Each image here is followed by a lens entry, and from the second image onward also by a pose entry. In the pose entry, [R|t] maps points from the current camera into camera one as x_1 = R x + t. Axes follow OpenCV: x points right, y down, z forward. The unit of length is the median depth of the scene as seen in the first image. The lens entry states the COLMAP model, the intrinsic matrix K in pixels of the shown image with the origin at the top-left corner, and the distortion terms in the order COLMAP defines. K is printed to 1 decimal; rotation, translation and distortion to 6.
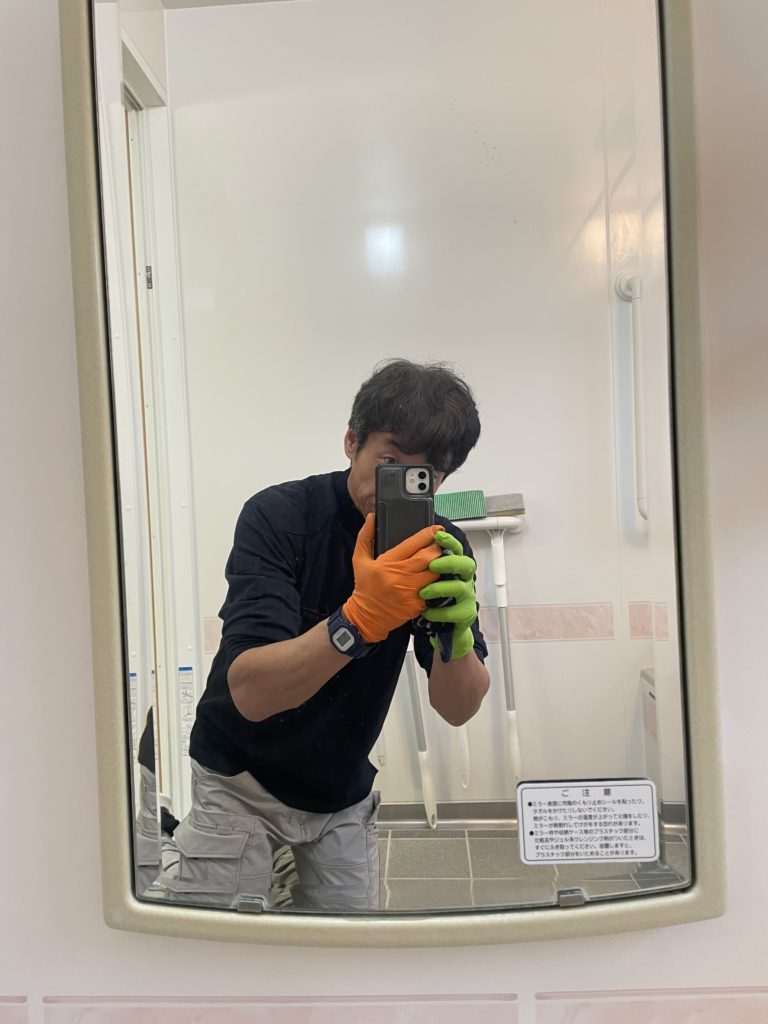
lens RADIAL K [[783.1, 0, 384.6], [0, 783.1, 515.4], [0, 0, 1]] dist [-0.001913, -0.005789]
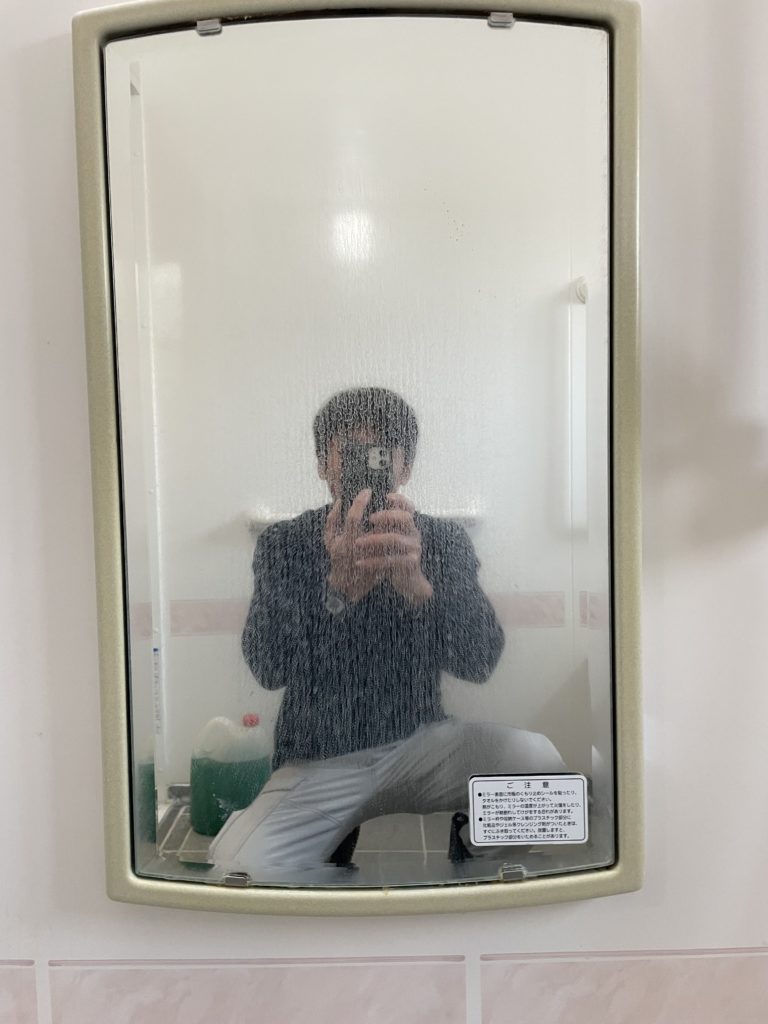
lens RADIAL K [[783.1, 0, 379.5], [0, 783.1, 509.9], [0, 0, 1]] dist [-0.001913, -0.005789]
pose [[0.998794, 0.019738, 0.044951, -0.023987], [-0.020907, 0.999451, 0.025683, -0.081234], [-0.044419, -0.026592, 0.998659, -0.145008]]
